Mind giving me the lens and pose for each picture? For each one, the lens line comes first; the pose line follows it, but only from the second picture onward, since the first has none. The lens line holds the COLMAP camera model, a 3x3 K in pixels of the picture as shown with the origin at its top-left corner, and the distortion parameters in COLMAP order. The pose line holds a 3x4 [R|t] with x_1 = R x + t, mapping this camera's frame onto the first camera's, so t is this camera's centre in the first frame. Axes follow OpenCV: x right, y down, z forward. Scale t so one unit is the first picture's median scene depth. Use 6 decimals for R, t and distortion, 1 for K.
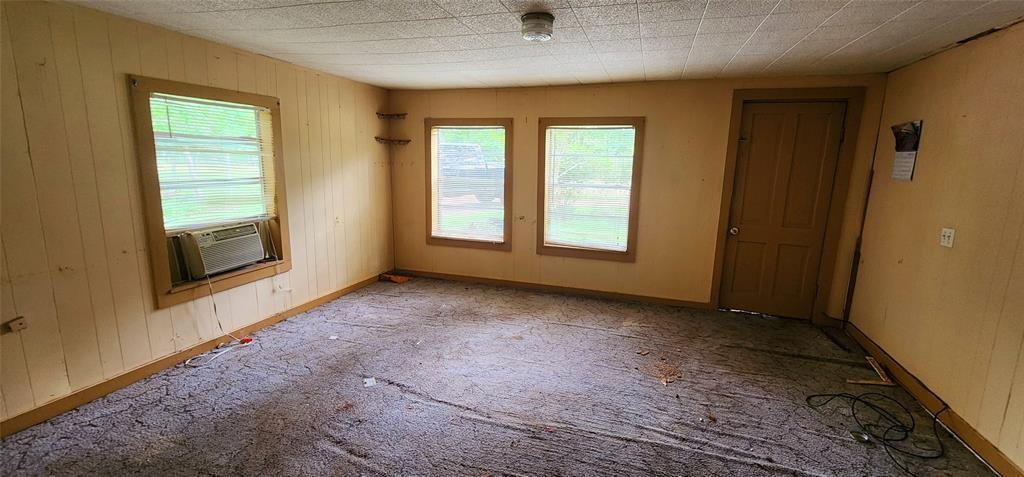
lens RADIAL K [[420.9, 0, 514.4], [0, 420.9, 235.1], [0, 0, 1]] dist [0.001234, -0.000008]
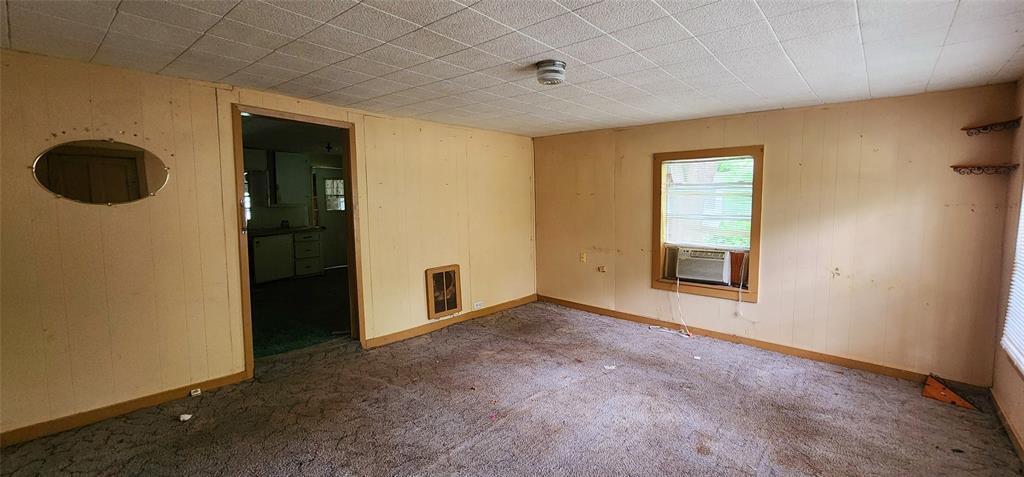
lens RADIAL K [[420.9, 0, 514.4], [0, 420.9, 235.1], [0, 0, 1]] dist [0.001234, -0.000008]
pose [[-0.395199, 0.069039, -0.915997, 0.752223], [-0.167831, 0.974961, 0.145893, -0.152754], [0.903134, 0.211390, -0.373717, 0.908007]]
